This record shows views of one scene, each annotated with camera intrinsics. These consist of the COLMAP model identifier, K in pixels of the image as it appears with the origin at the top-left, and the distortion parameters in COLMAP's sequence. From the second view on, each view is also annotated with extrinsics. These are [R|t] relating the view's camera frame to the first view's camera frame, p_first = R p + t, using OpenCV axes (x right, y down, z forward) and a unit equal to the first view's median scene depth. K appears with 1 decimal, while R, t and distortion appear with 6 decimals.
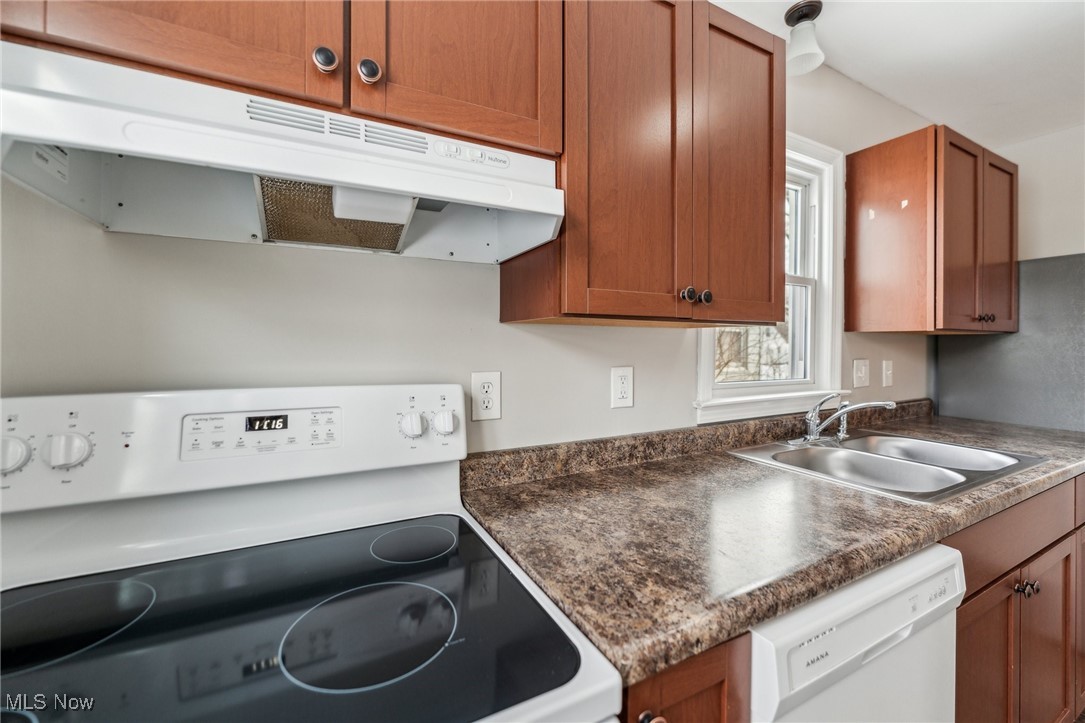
lens RADIAL K [[433.4, 0, 539.4], [0, 433.4, 350.9], [0, 0, 1]] dist [-0.000881, -0.000139]
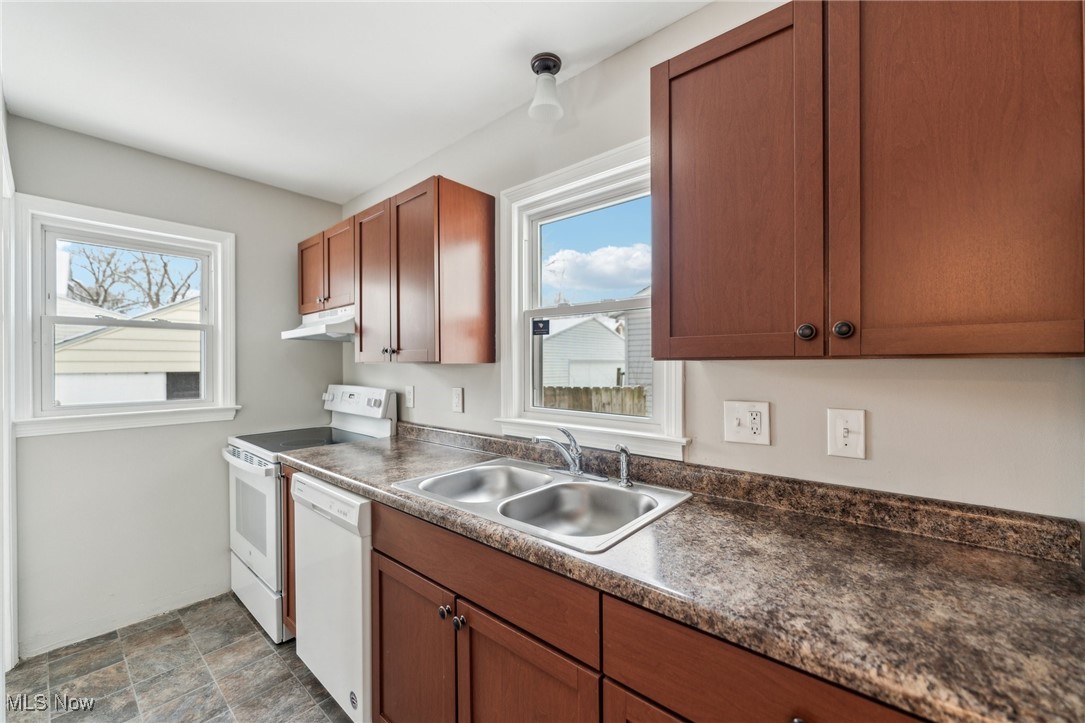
lens RADIAL K [[431.5, 0, 540.6], [0, 431.5, 365.0], [0, 0, 1]] dist [0.002959, 0.000096]
pose [[0.368269, -0.002428, -0.929716, 0.858654], [-0.009250, 0.999938, -0.006276, -0.039152], [0.929673, 0.010911, 0.368223, 0.136807]]
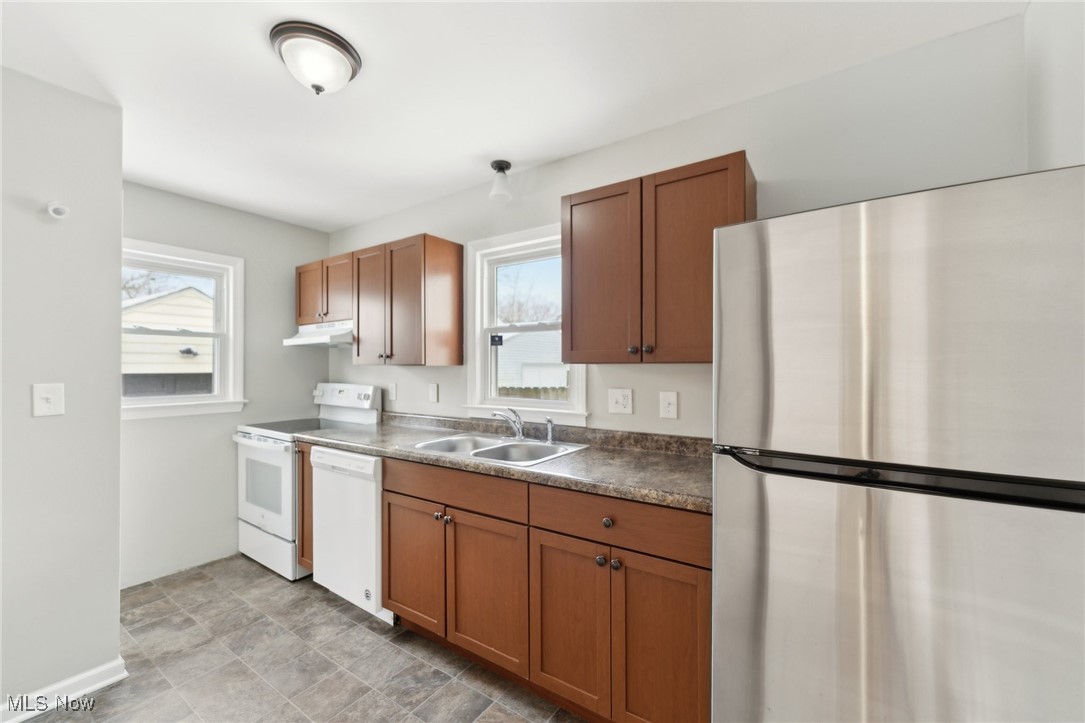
lens RADIAL K [[431.5, 0, 540.6], [0, 431.5, 365.0], [0, 0, 1]] dist [0.002959, 0.000096]
pose [[0.465218, -0.007271, -0.885166, 1.492566], [-0.010895, 0.999843, -0.013940, -0.029689], [0.885129, 0.016129, 0.465066, -0.125583]]
